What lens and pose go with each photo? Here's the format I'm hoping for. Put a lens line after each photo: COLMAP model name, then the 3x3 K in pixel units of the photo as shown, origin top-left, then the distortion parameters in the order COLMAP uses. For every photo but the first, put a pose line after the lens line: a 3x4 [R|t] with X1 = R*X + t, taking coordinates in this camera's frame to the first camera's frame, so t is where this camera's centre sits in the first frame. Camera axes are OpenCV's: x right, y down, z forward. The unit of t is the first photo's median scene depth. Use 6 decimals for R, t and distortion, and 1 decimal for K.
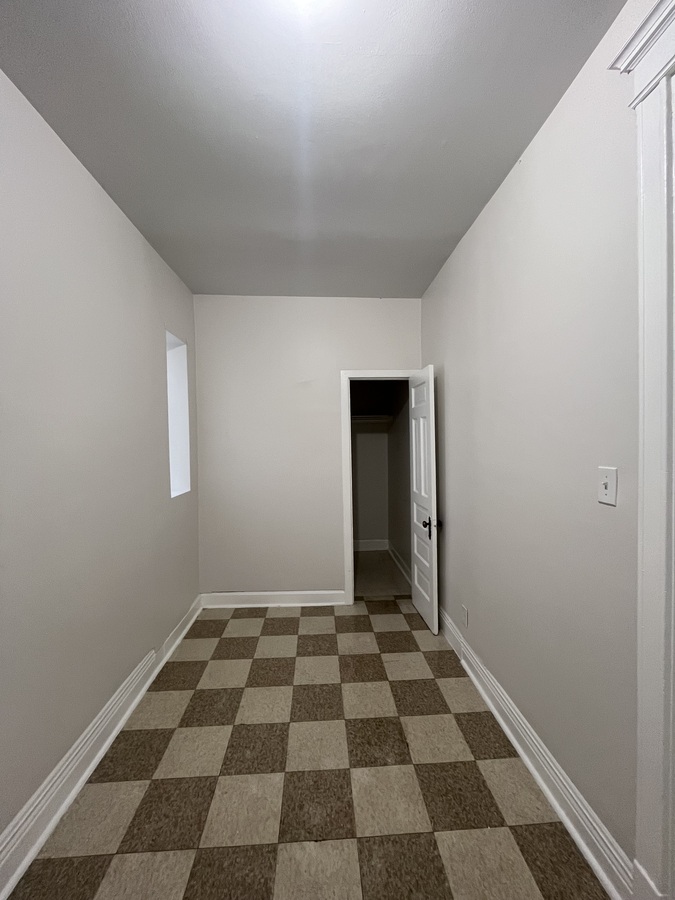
lens RADIAL K [[366.3, 0, 337.2], [0, 366.3, 449.1], [0, 0, 1]] dist [-0.004178, 0.000154]
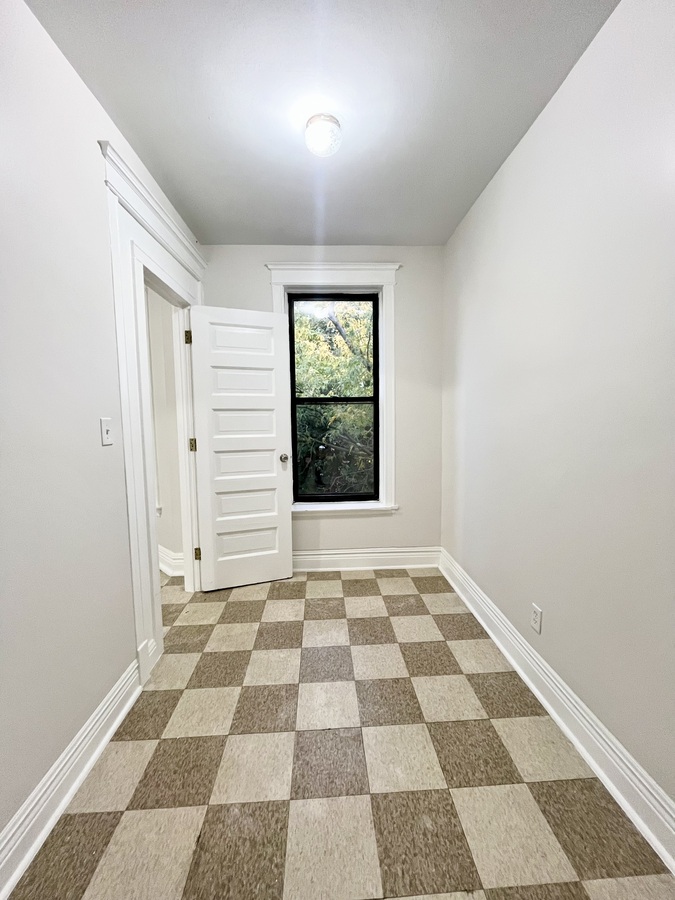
lens RADIAL K [[366.3, 0, 337.2], [0, 366.3, 449.1], [0, 0, 1]] dist [-0.004178, 0.000154]
pose [[-0.999591, 0.027022, 0.009320, -0.103795], [0.027908, 0.993110, 0.113812, 0.026470], [-0.006180, 0.114026, -0.993459, 1.822573]]
